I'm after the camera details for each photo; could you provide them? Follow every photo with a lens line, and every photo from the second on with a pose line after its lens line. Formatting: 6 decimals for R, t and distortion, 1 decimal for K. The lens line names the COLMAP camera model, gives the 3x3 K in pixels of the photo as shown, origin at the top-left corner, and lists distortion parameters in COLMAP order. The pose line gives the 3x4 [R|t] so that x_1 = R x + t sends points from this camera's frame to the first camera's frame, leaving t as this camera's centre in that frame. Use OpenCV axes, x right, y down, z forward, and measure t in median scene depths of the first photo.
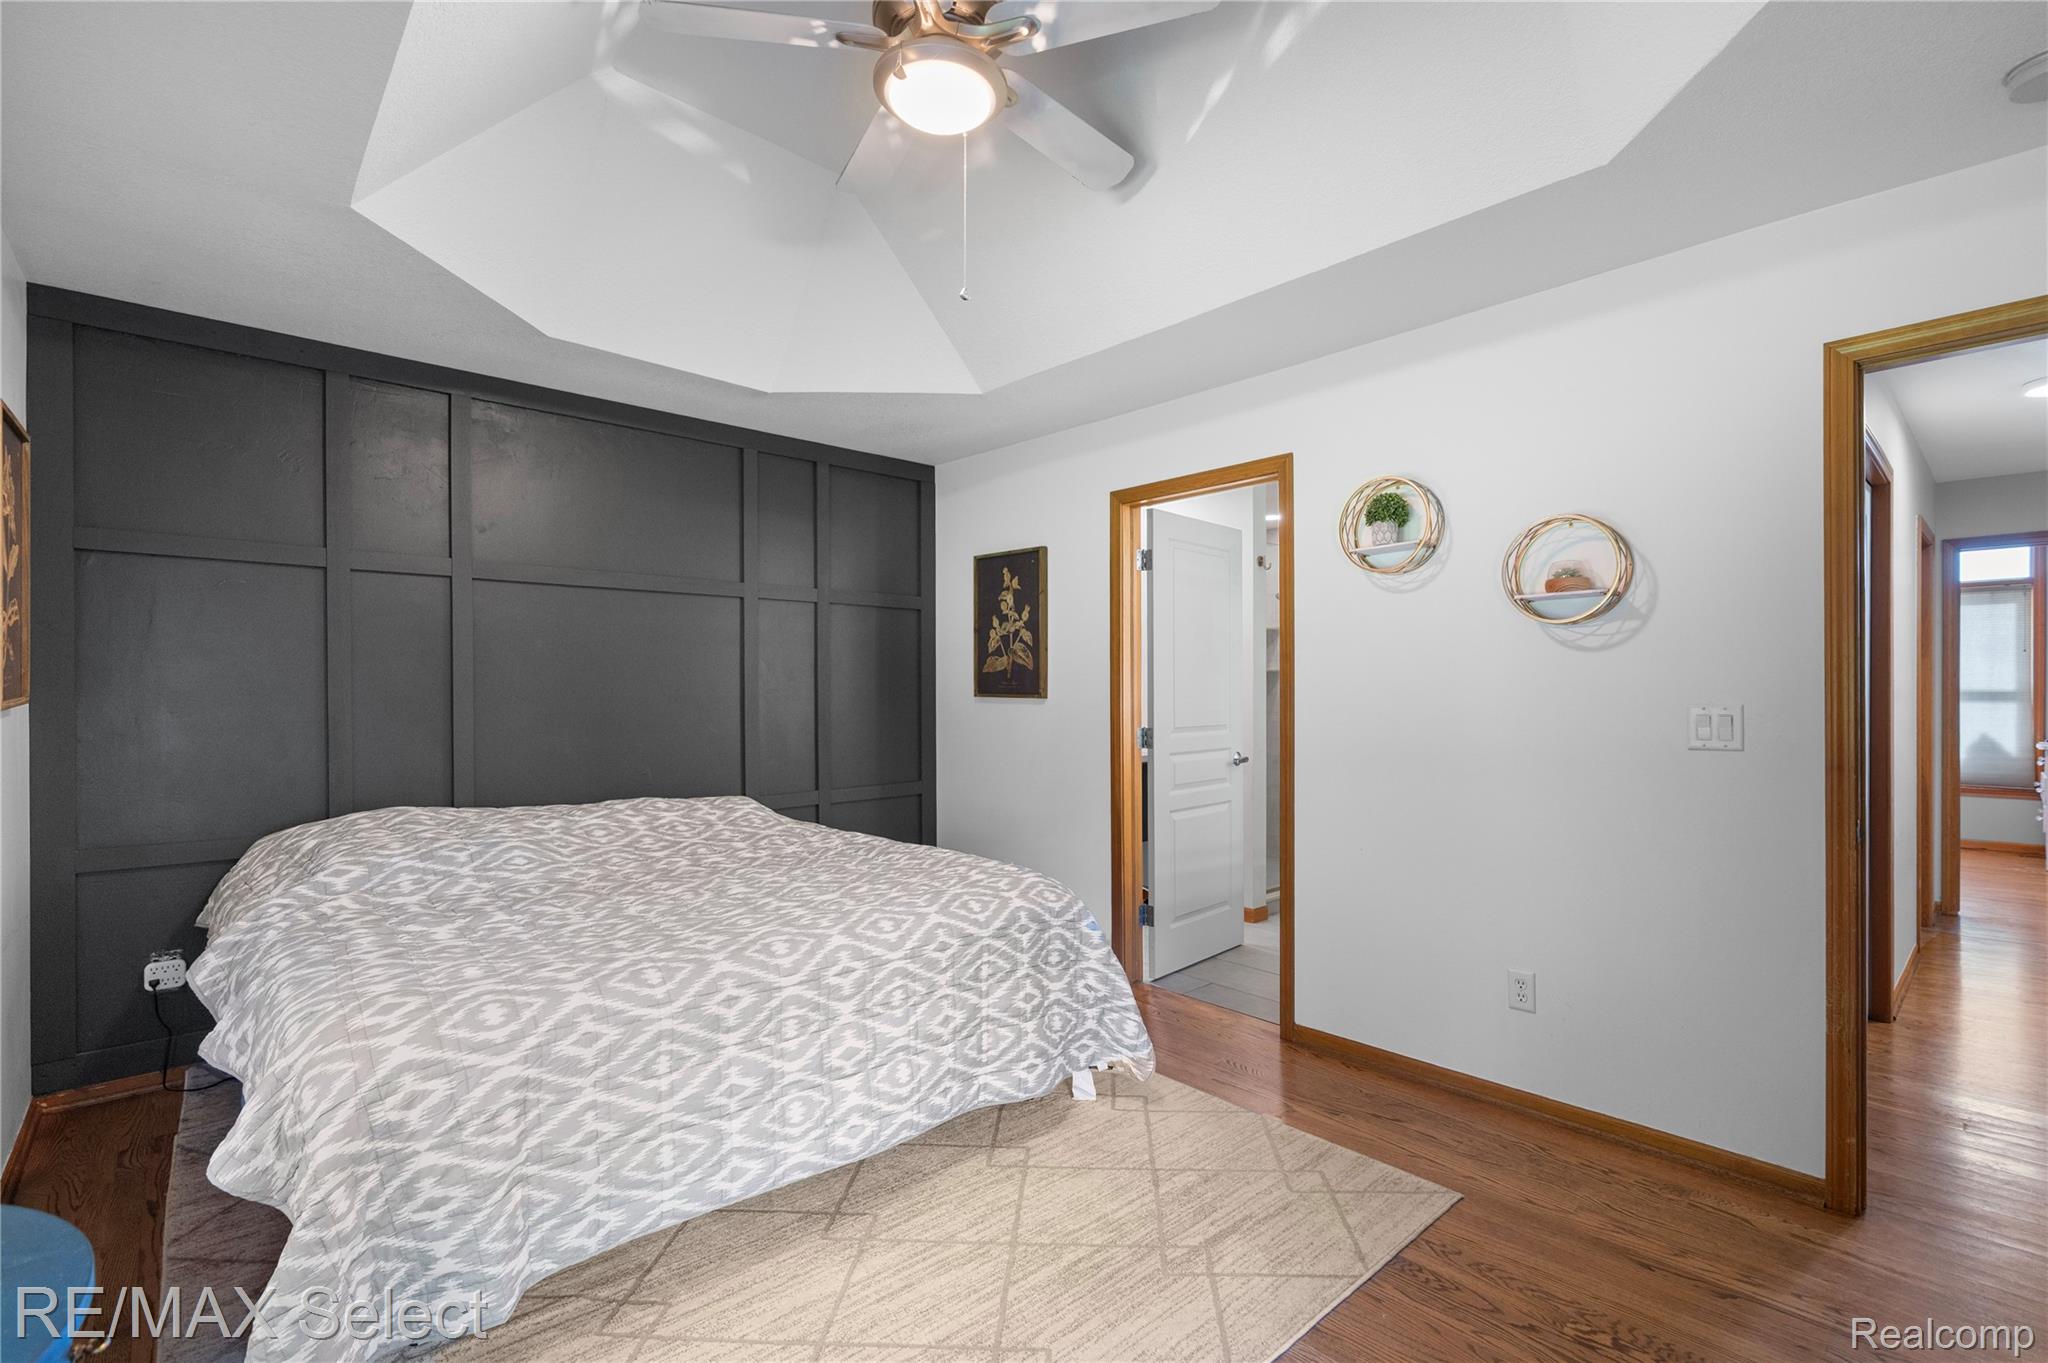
lens RADIAL K [[918.4, 0, 1031.3], [0, 918.4, 692.7], [0, 0, 1]] dist [-0.008667, 0.002492]
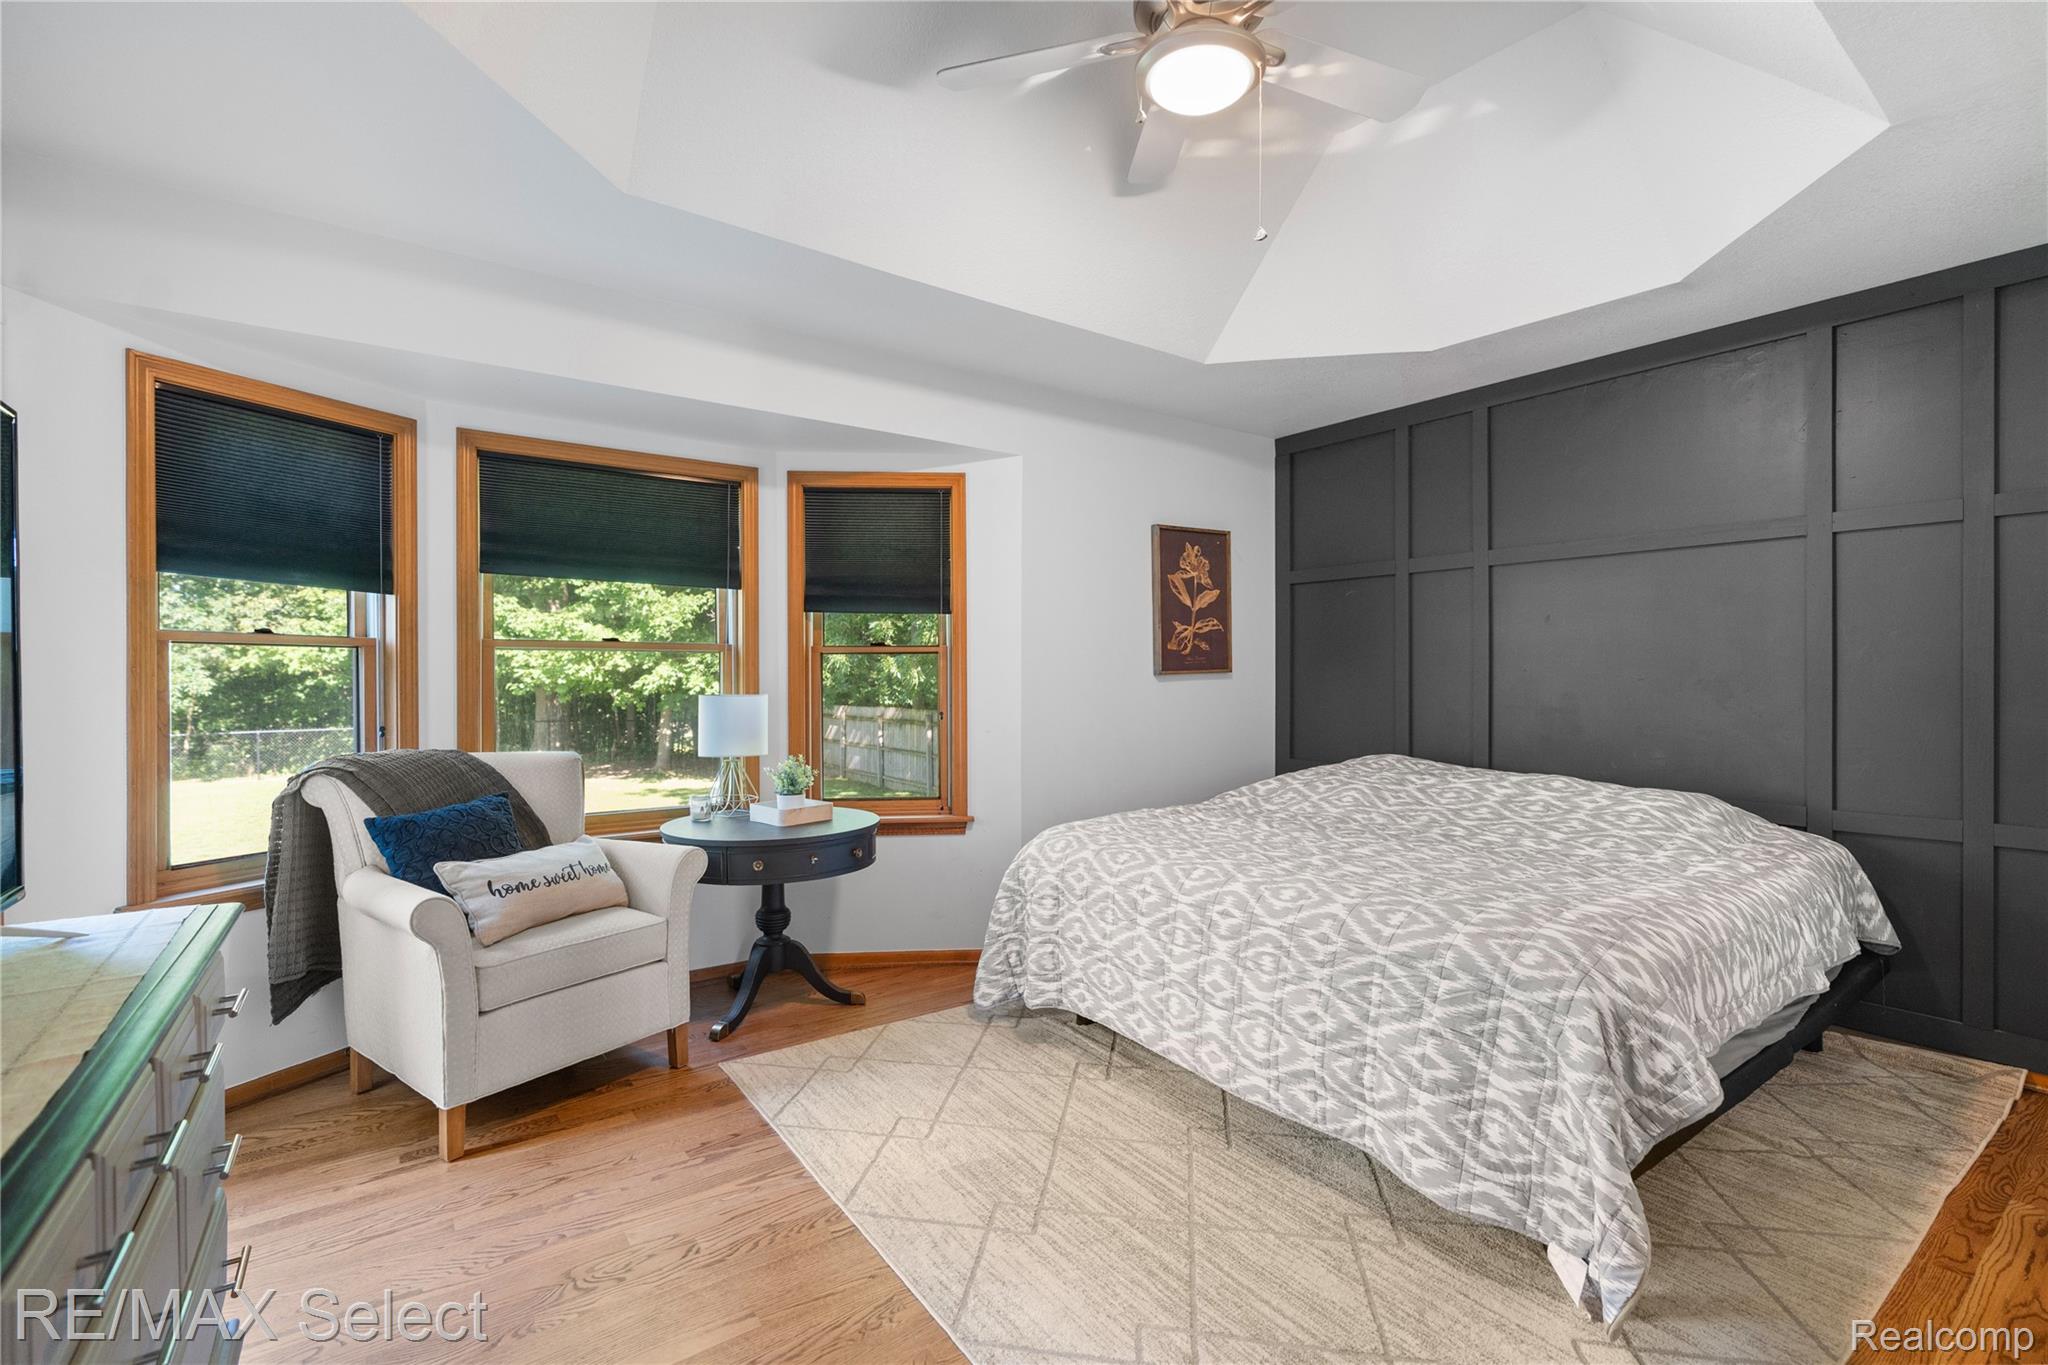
lens RADIAL K [[918.4, 0, 1030.9], [0, 918.4, 673.6], [0, 0, 1]] dist [-0.008667, 0.002492]
pose [[-0.102106, 0.011307, -0.994709, 0.812720], [0.007749, 0.999914, 0.010571, 0.004734], [0.994743, -0.006629, -0.102185, 0.794583]]
